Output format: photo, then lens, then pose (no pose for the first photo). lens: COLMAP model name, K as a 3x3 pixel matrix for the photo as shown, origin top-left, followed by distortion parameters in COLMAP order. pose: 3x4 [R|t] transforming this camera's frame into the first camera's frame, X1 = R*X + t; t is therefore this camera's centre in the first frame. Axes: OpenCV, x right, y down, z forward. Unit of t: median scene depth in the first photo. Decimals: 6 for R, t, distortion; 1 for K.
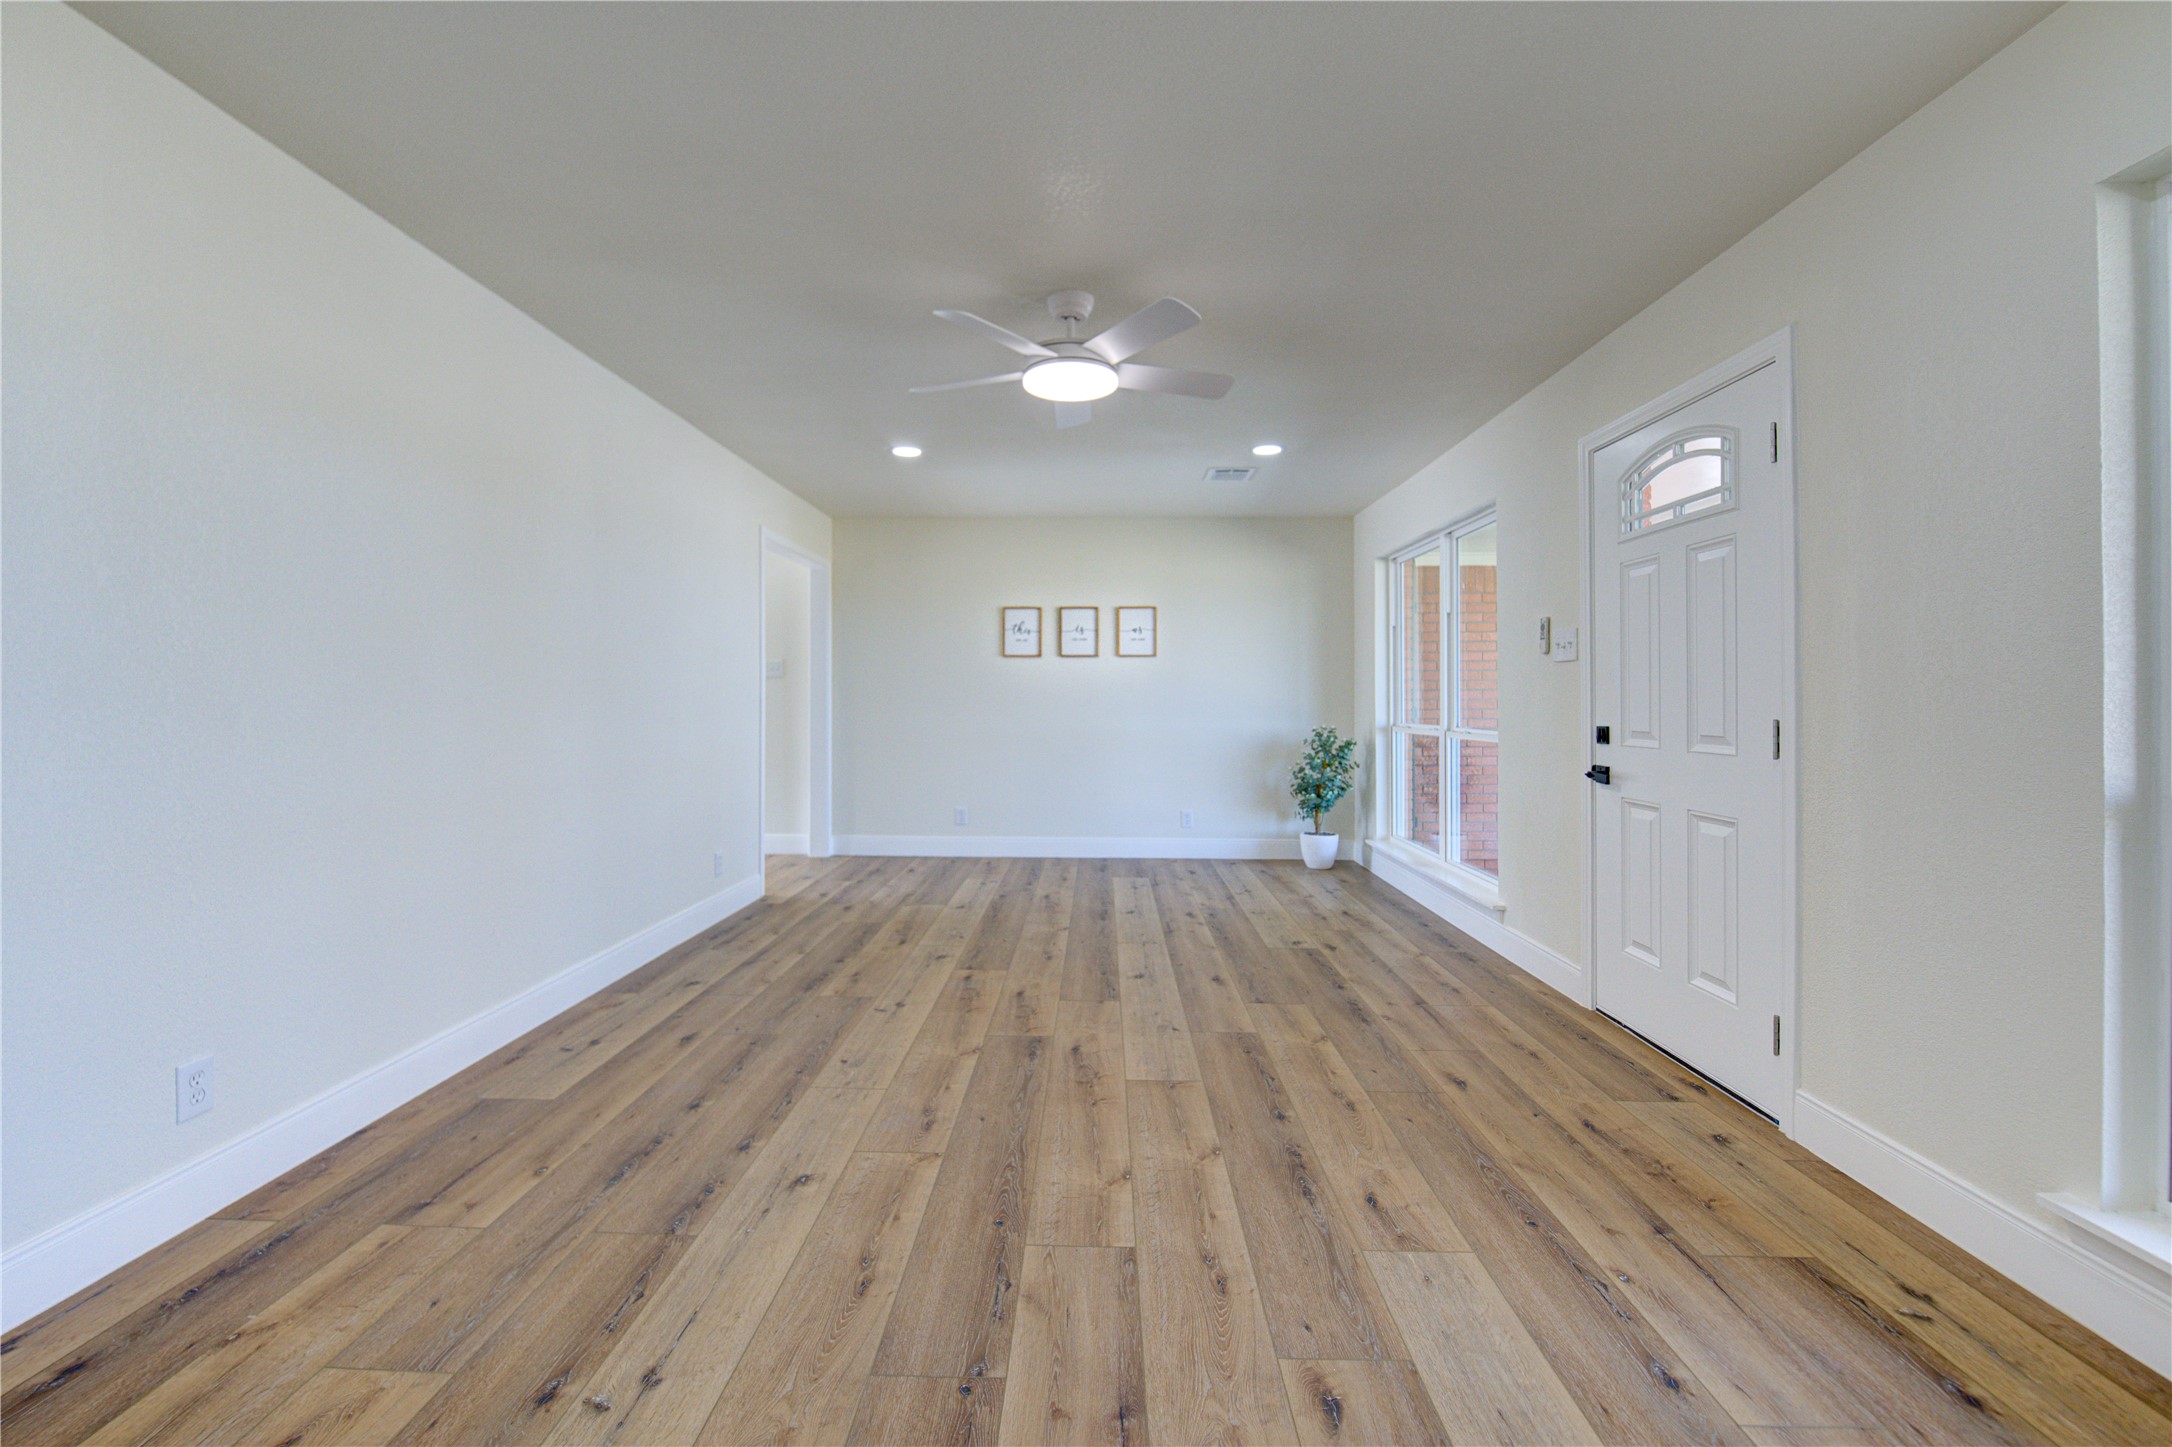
lens RADIAL K [[896.8, 0, 1073.4], [0, 896.8, 696.2], [0, 0, 1]] dist [-0.000173, -0.008726]
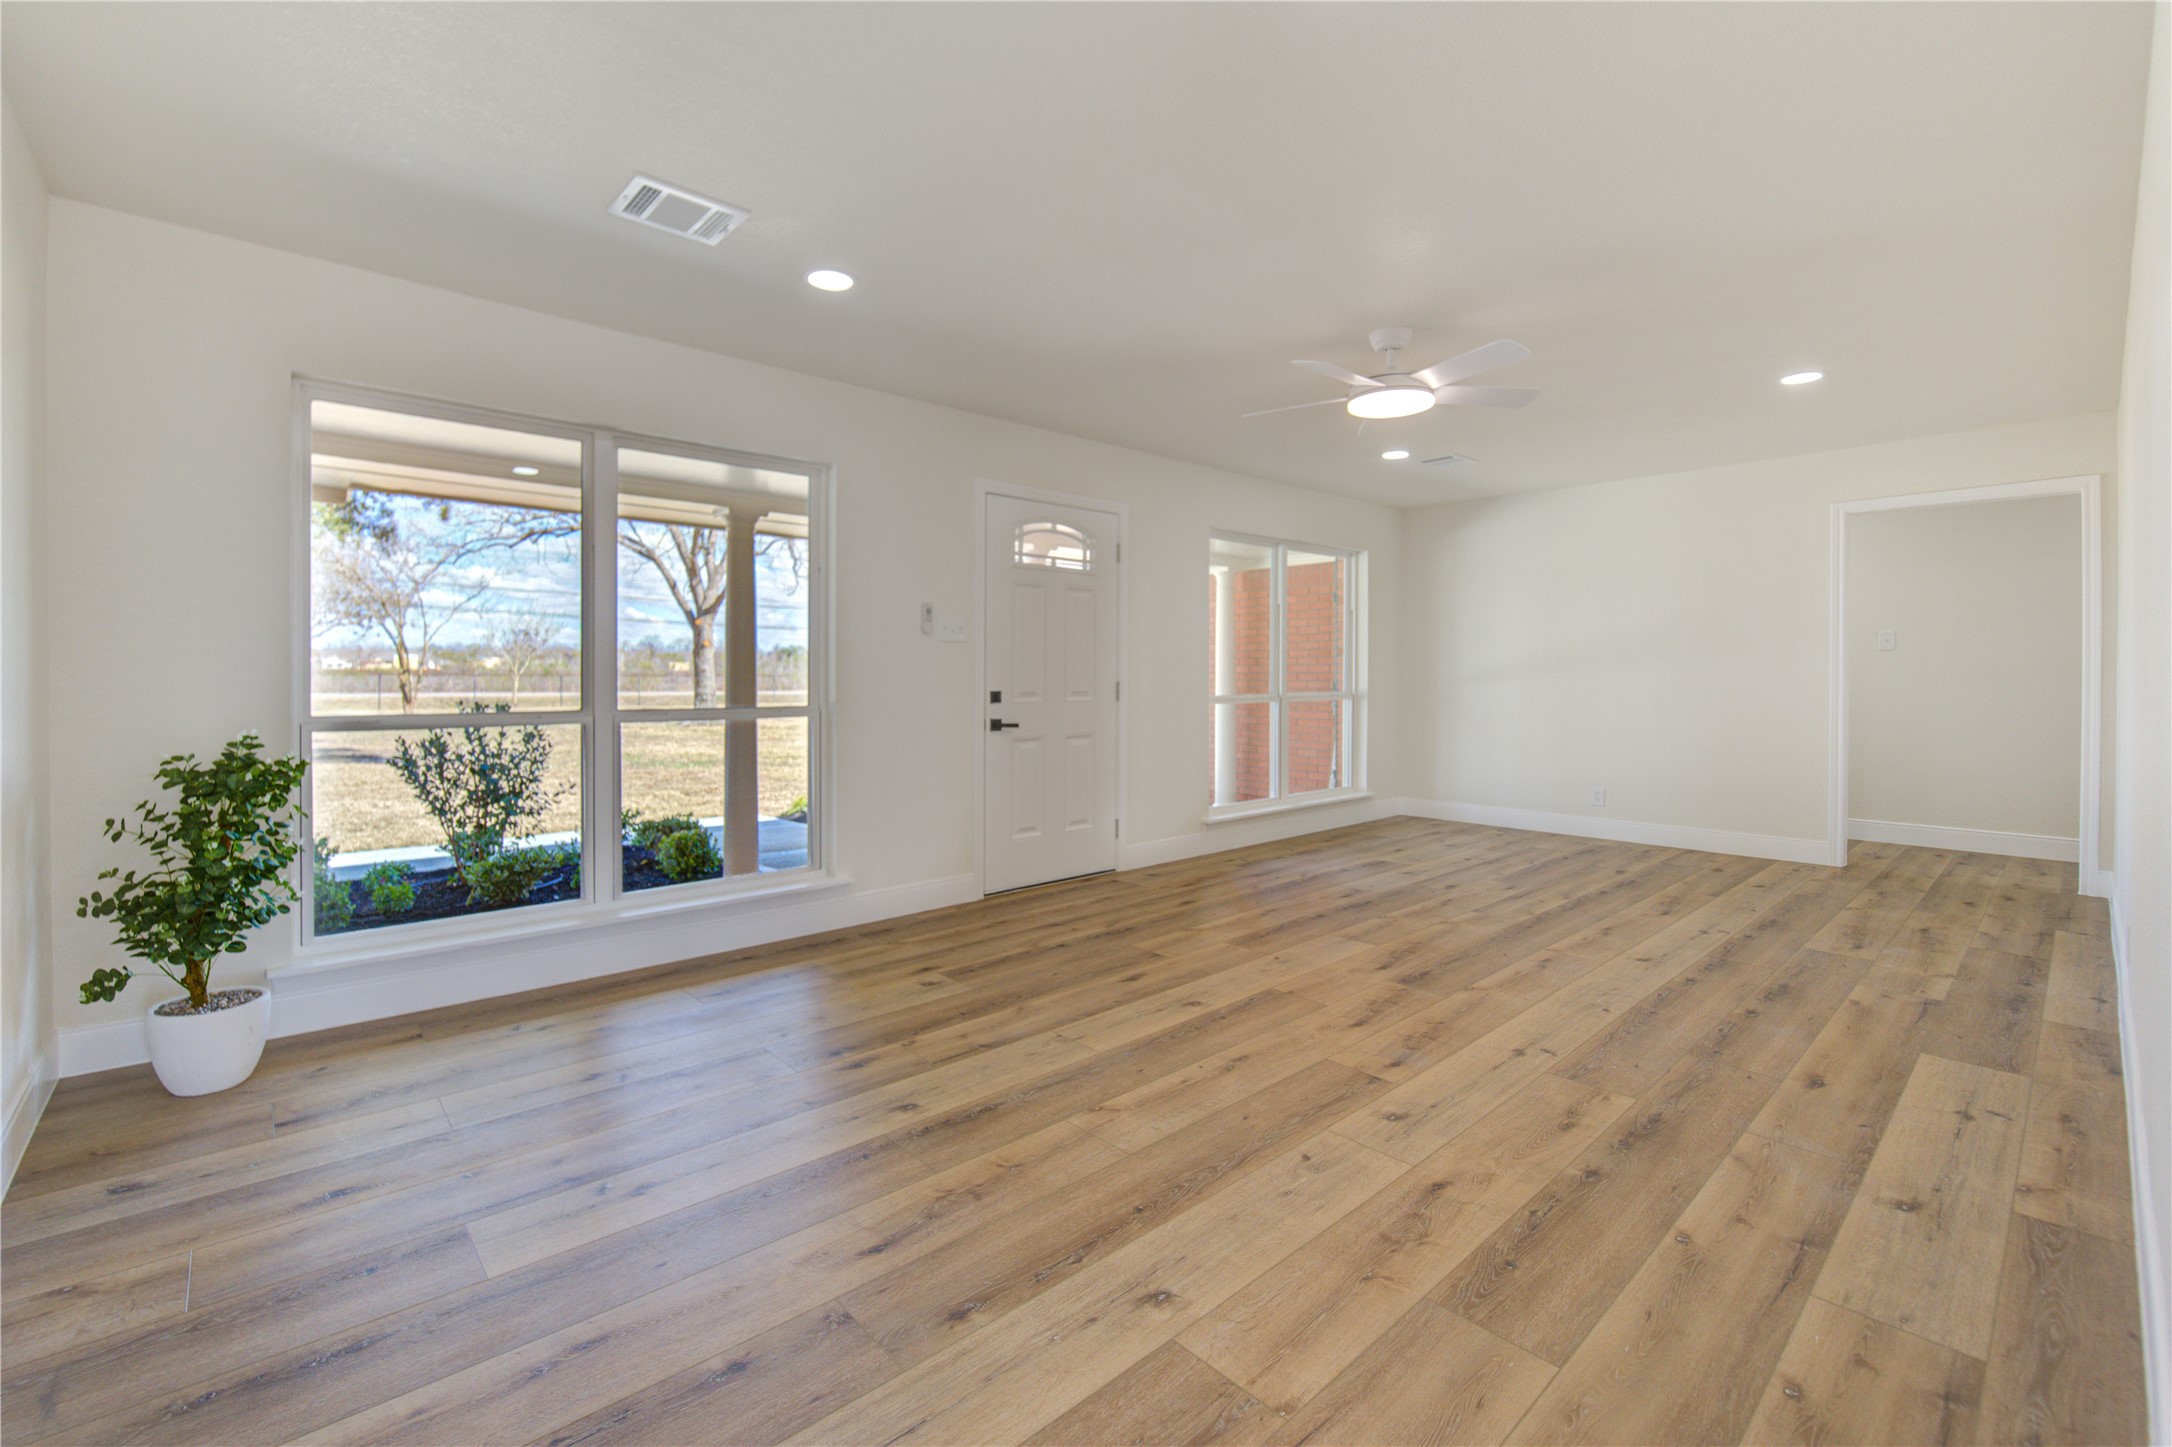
lens RADIAL K [[879.7, 0, 1052.8], [0, 879.7, 677.9], [0, 0, 1]] dist [-0.000011, -0.004278]
pose [[-0.660932, -0.006000, 0.750422, -0.562251], [-0.004946, 0.999981, 0.003640, 0.008778], [-0.750430, -0.001305, -0.660949, 2.037463]]
